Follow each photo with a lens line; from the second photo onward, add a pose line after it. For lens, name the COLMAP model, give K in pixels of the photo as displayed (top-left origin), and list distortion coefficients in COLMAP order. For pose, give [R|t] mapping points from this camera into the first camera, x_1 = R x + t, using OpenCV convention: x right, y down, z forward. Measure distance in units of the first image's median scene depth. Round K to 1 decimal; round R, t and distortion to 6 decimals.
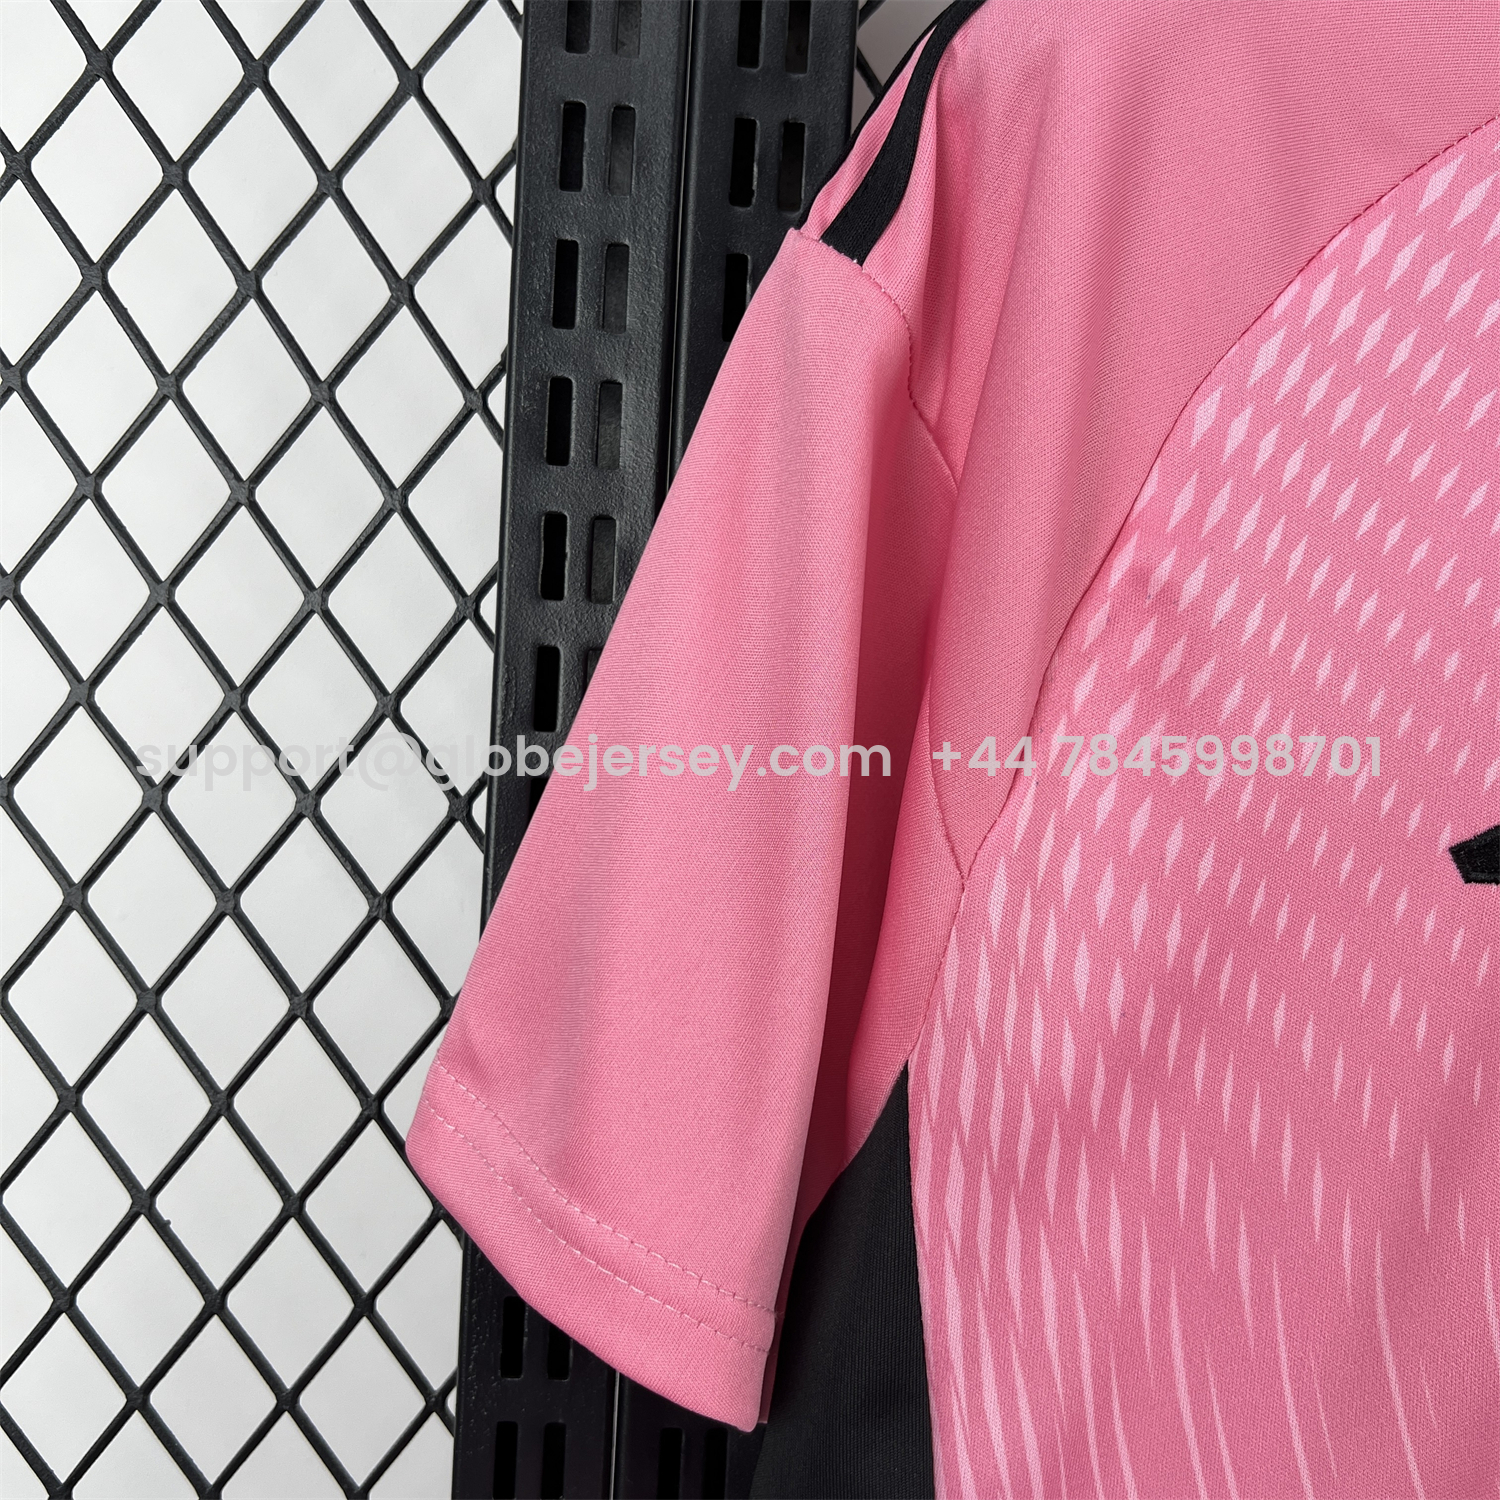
lens RADIAL K [[1466.9, 0, 752.5], [0, 1466.9, 786.5], [0, 0, 1]] dist [0.016966, 0.000000]
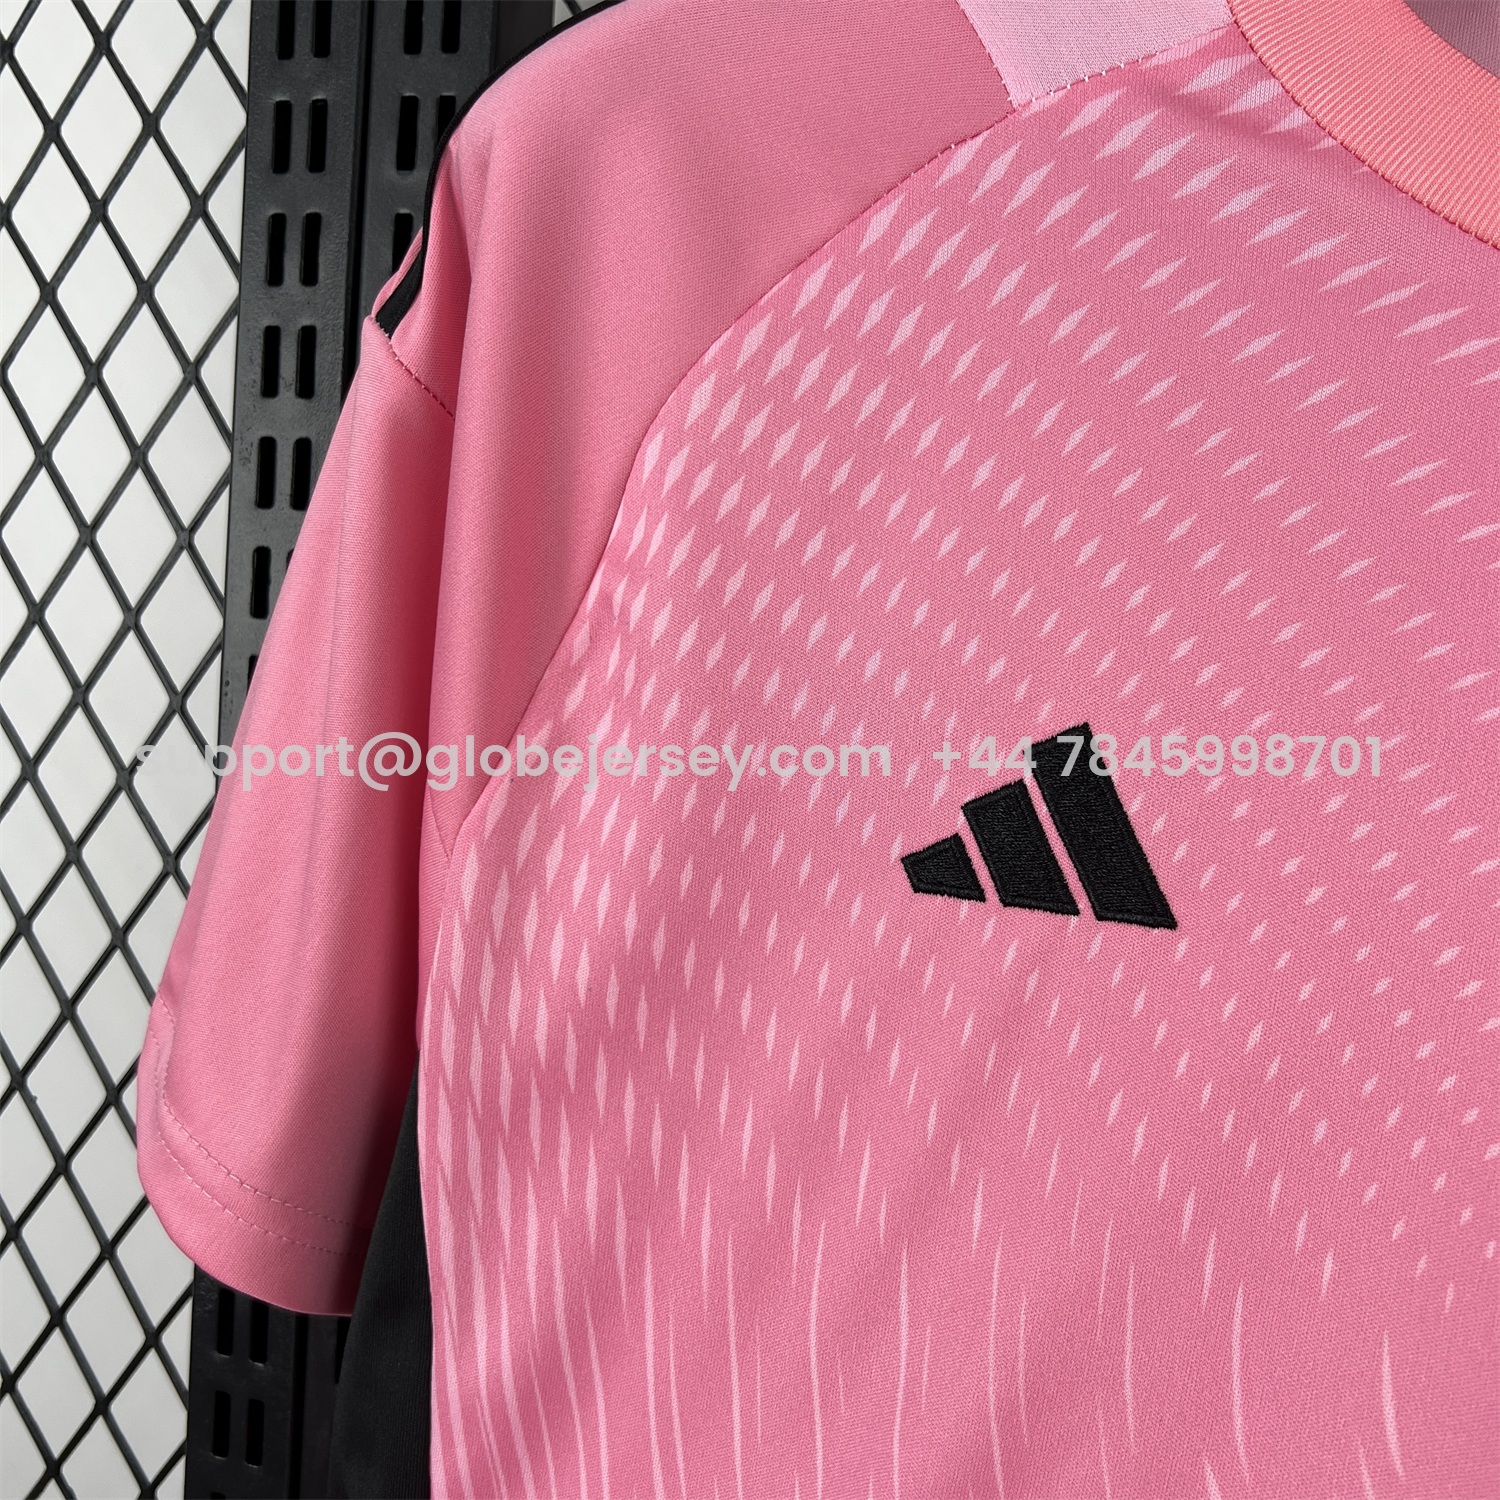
lens RADIAL K [[1466.9, 0, 754.3], [0, 1466.9, 765.6], [0, 0, 1]] dist [0.016966, 0.000000]
pose [[0.936416, 0.030857, -0.349532, 0.753126], [-0.038658, 0.999134, -0.015363, -0.003286], [0.348755, 0.027898, 0.936799, -0.008156]]
